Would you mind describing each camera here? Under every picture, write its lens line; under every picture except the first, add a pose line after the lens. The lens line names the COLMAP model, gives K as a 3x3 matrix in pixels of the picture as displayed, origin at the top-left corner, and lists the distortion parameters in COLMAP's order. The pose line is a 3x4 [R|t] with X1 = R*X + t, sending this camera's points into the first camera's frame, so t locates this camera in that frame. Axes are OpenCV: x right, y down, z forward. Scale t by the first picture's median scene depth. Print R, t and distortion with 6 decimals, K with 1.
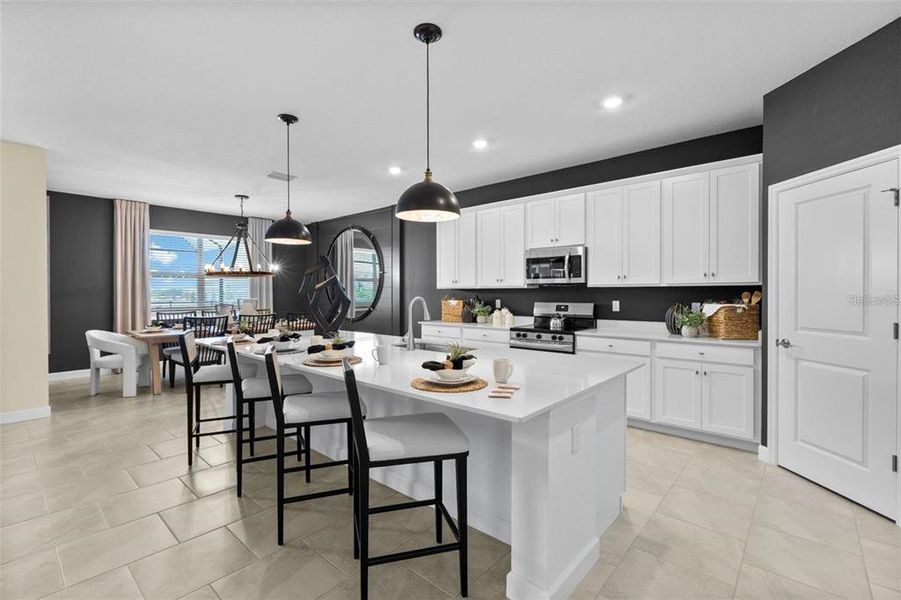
lens RADIAL K [[400.0, 0, 474.5], [0, 400.0, 300.6], [0, 0, 1]] dist [0.017612, 0.000904]
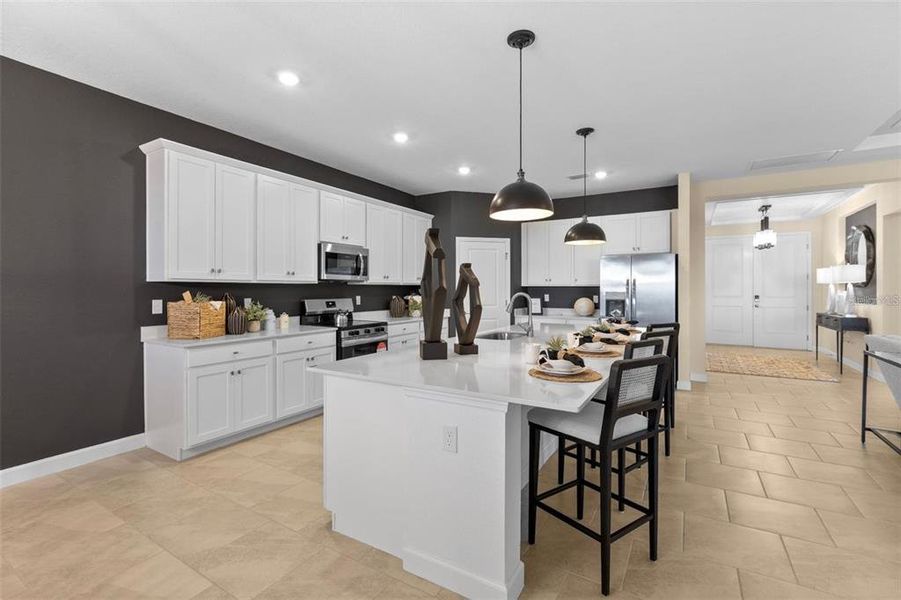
lens RADIAL K [[400.0, 0, 441.0], [0, 400.0, 288.6], [0, 0, 1]] dist [0.017612, 0.000904]
pose [[-0.166958, 0.001829, 0.985962, -0.856159], [0.019278, 0.999813, 0.001410, -0.017608], [-0.985775, 0.019242, -0.166963, 0.935760]]
